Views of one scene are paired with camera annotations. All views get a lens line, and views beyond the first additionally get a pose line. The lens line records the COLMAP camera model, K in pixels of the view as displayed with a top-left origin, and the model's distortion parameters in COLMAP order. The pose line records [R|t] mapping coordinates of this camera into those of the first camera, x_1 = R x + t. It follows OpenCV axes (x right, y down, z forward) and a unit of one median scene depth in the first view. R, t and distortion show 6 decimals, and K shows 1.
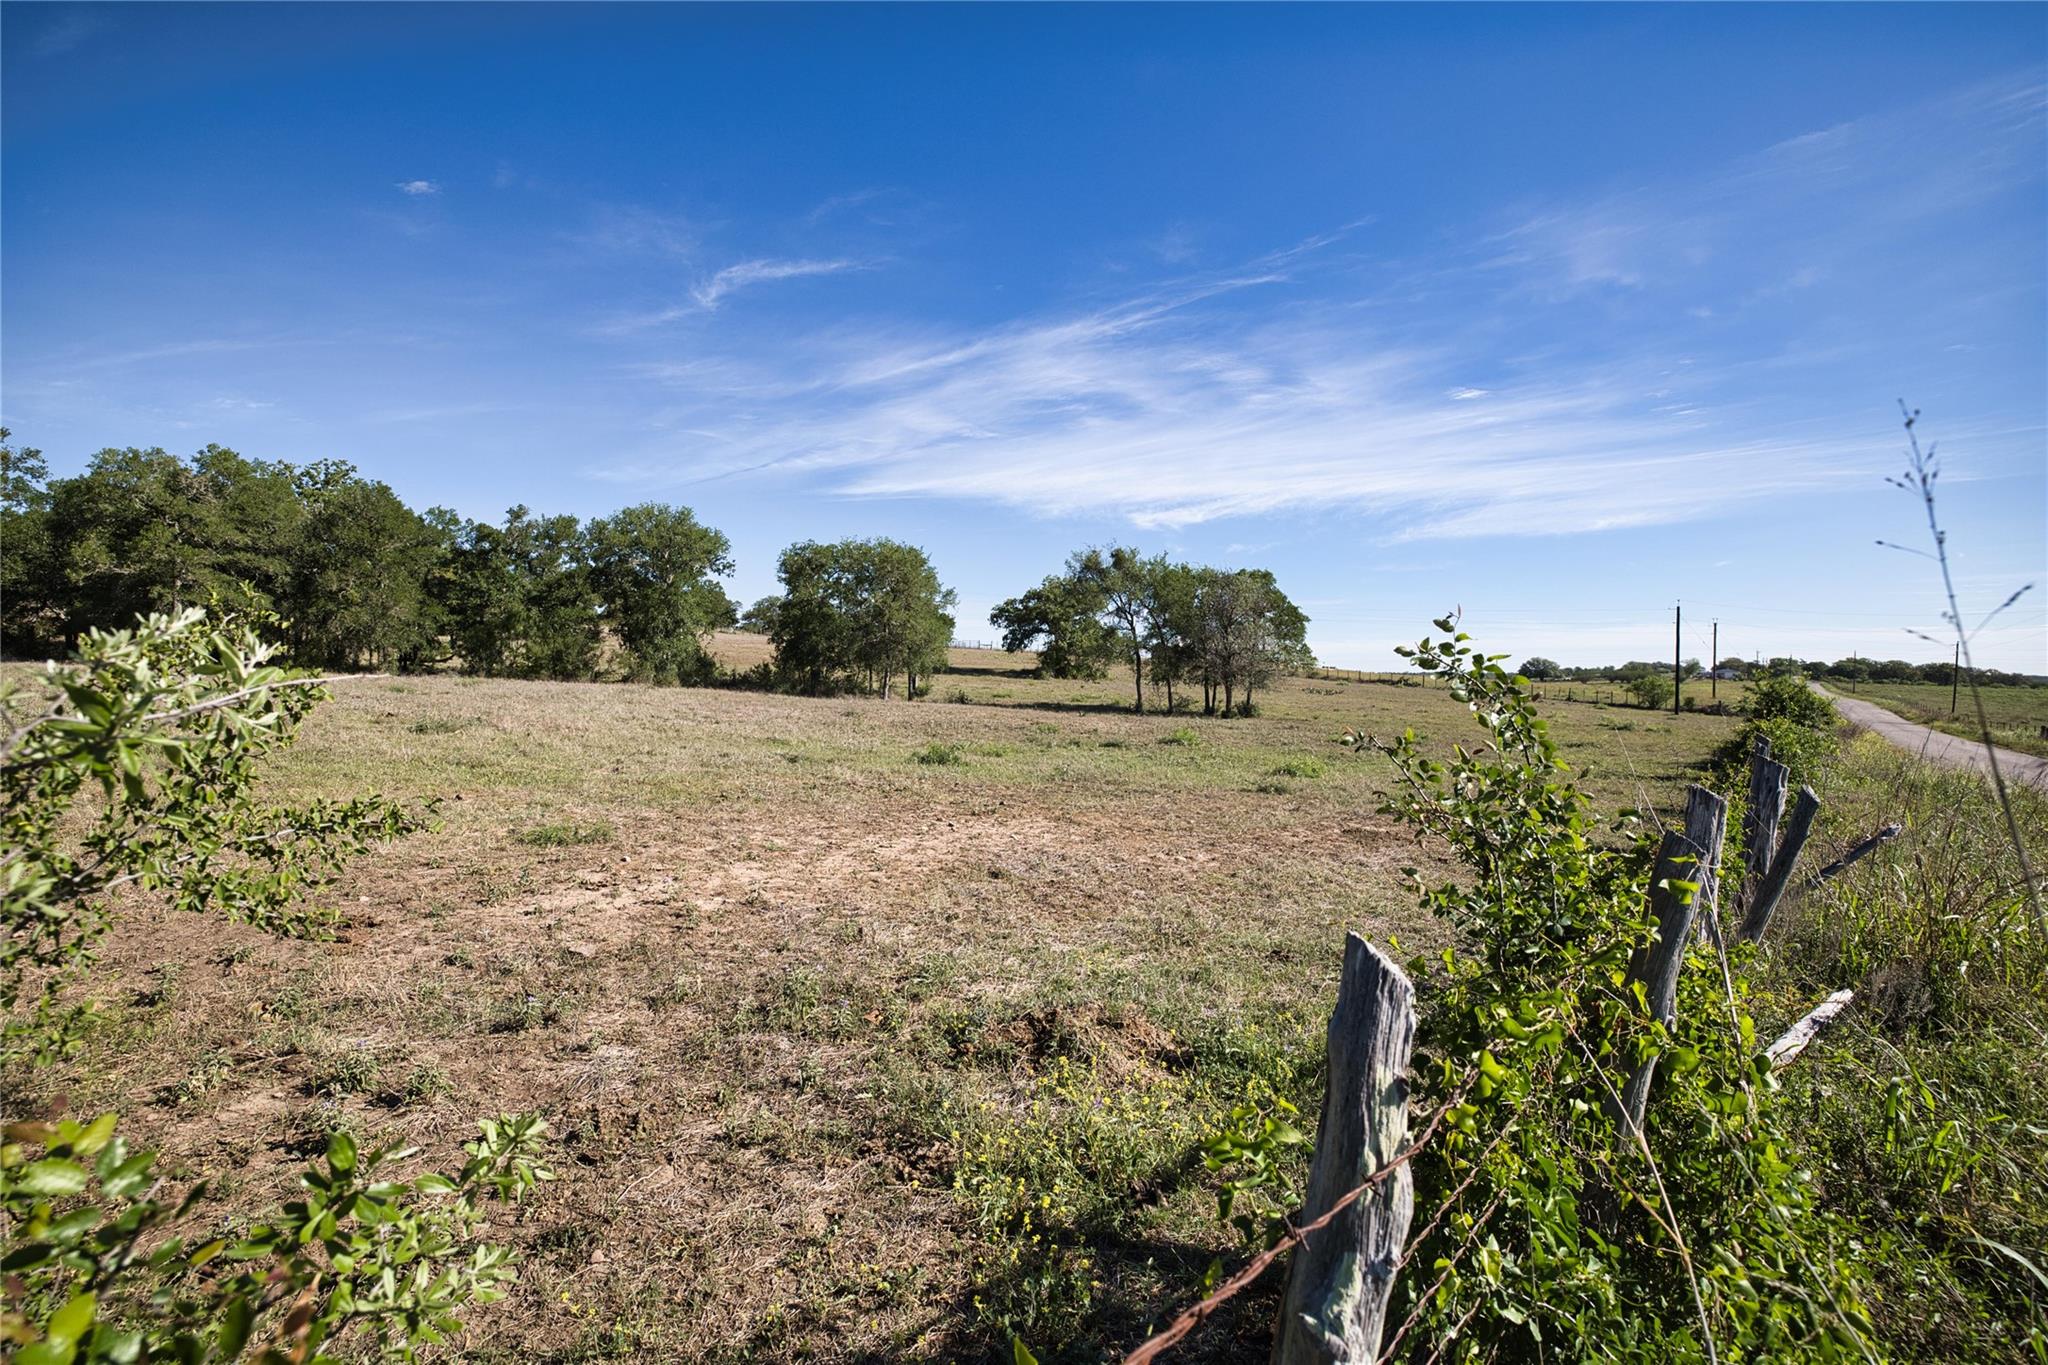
lens RADIAL K [[879.5, 0, 1031.0], [0, 879.5, 694.3], [0, 0, 1]] dist [-0.046723, 0.013521]
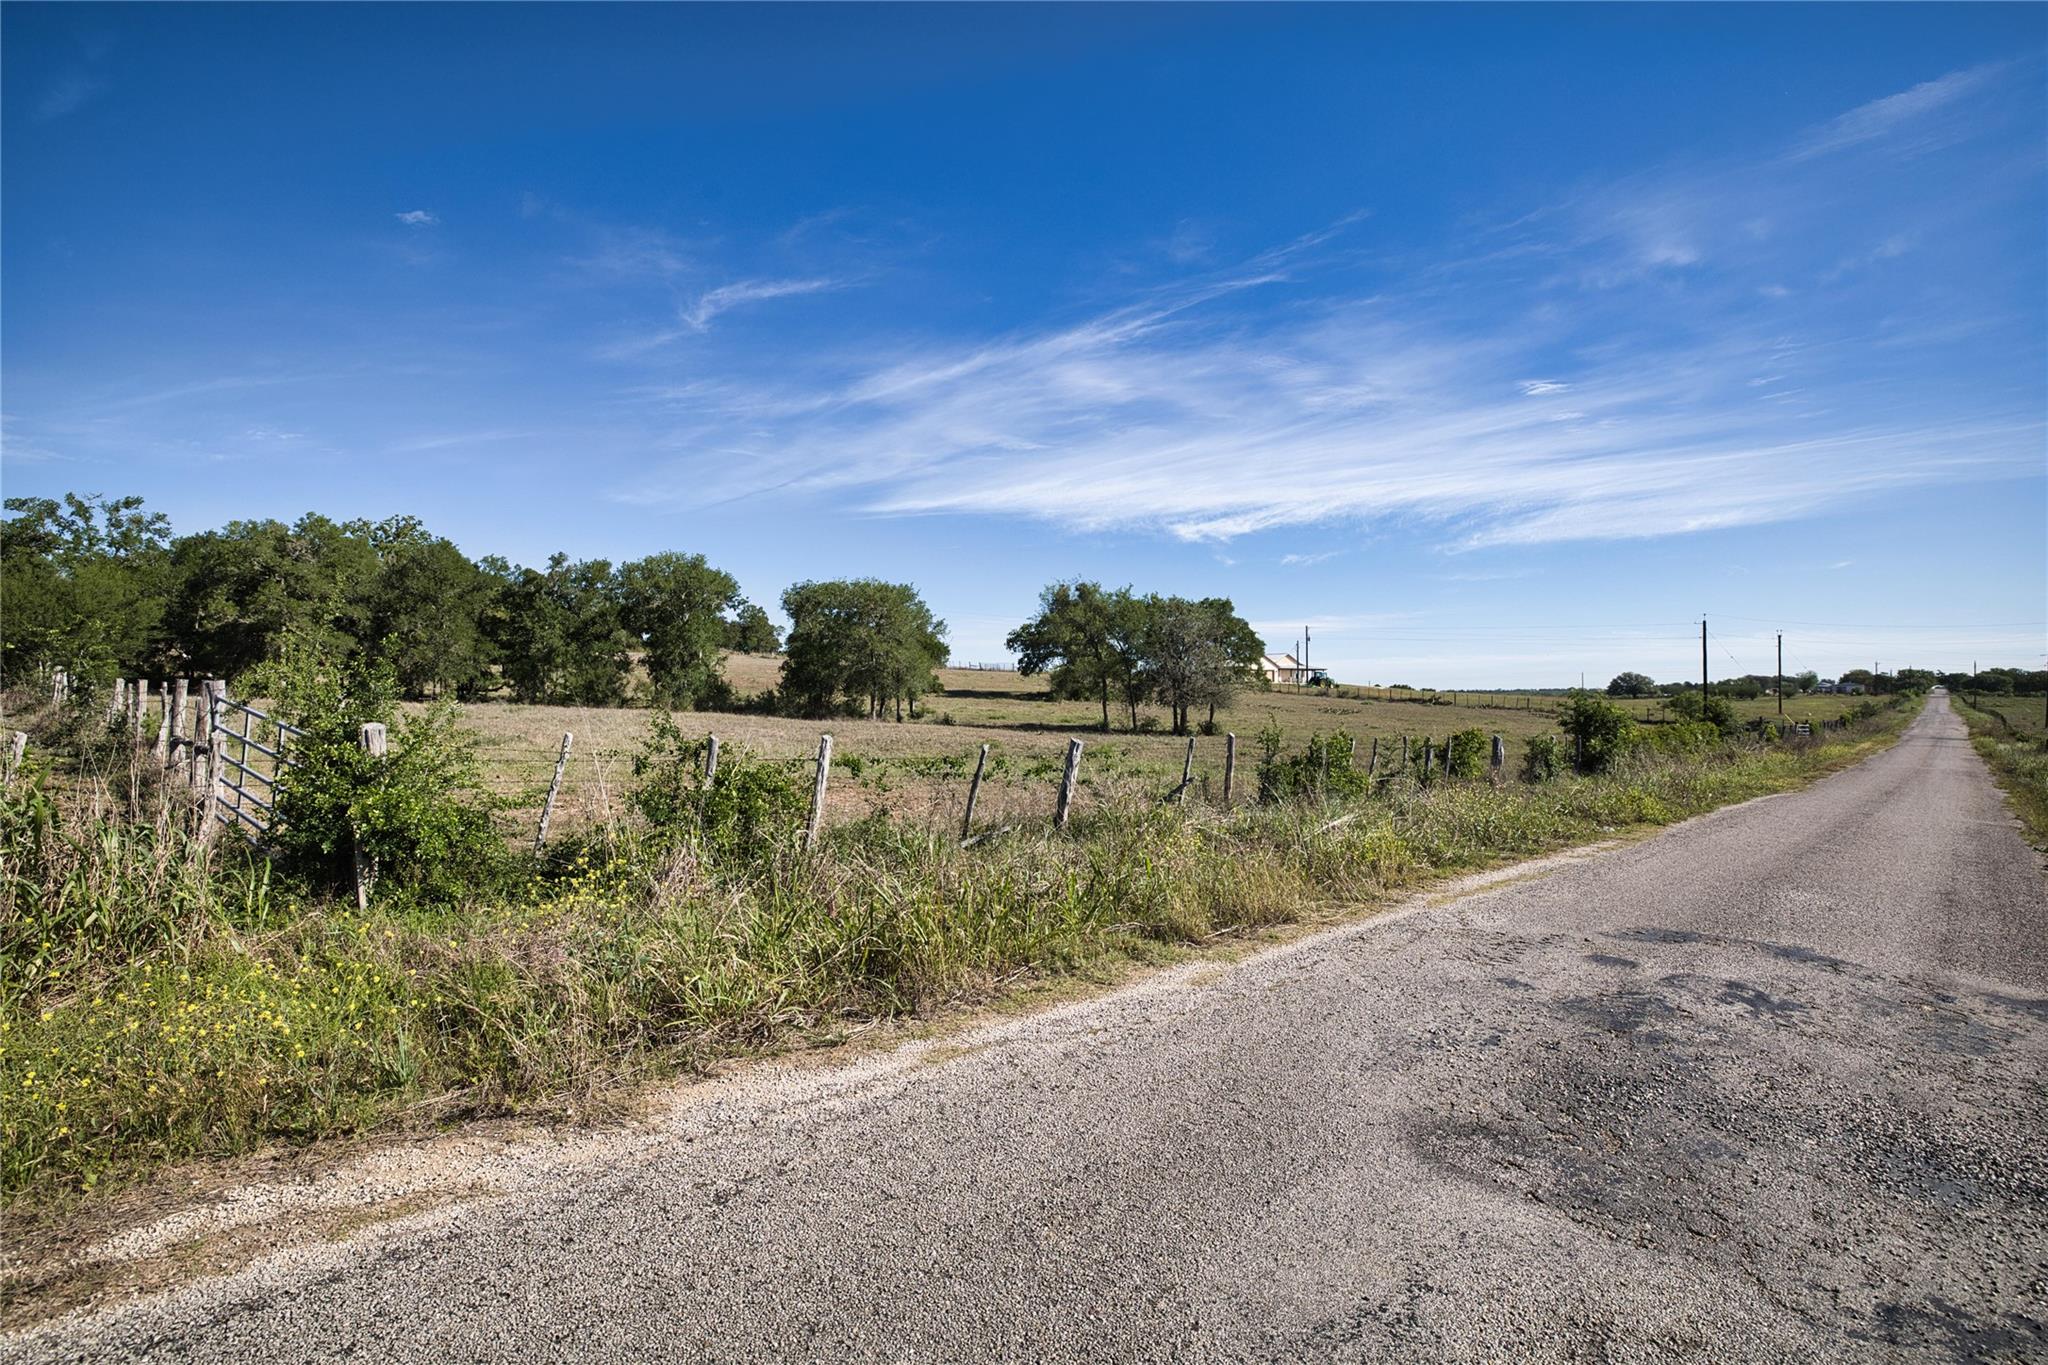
lens RADIAL K [[1006.7, 0, 1024.0], [0, 1006.7, 682.5], [0, 0, 1]] dist [0.002176, 0.000259]
pose [[0.993394, -0.010747, -0.114250, 0.163299], [0.006790, 0.999365, -0.034970, 0.002465], [0.114553, 0.033963, 0.992836, -0.237593]]
